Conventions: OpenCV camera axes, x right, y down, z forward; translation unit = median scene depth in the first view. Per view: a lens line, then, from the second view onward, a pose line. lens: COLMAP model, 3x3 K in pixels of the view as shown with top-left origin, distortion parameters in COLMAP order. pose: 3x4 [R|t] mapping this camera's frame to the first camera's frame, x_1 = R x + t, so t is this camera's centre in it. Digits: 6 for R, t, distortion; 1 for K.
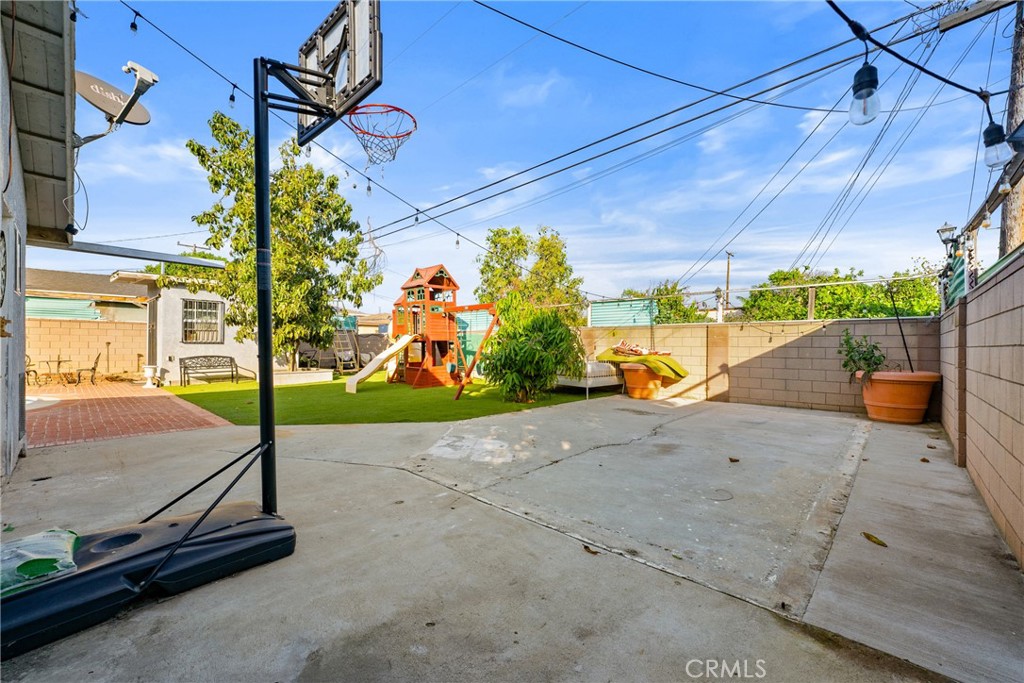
lens RADIAL K [[408.7, 0, 512.0], [0, 408.7, 341.5], [0, 0, 1]] dist [0.000651, -0.000158]
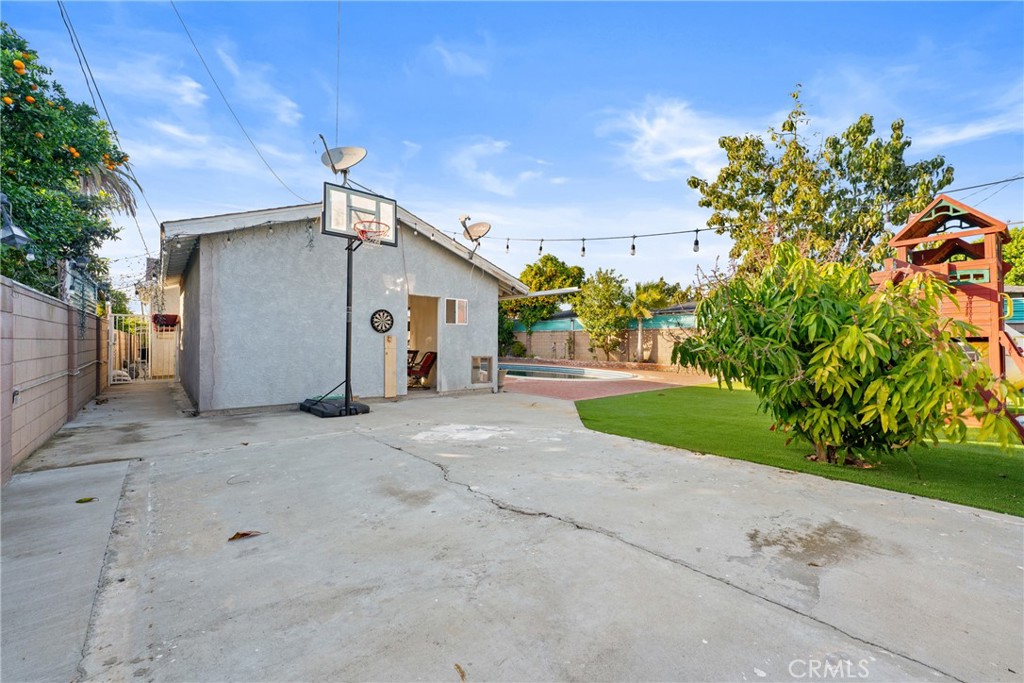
lens RADIAL K [[407.6, 0, 507.8], [0, 407.6, 344.9], [0, 0, 1]] dist [0.002849, 0.000528]
pose [[-0.101579, -0.003722, -0.994821, 1.453331], [0.006030, 0.999972, -0.004357, 0.027177], [0.994809, -0.006442, -0.101553, 1.748935]]
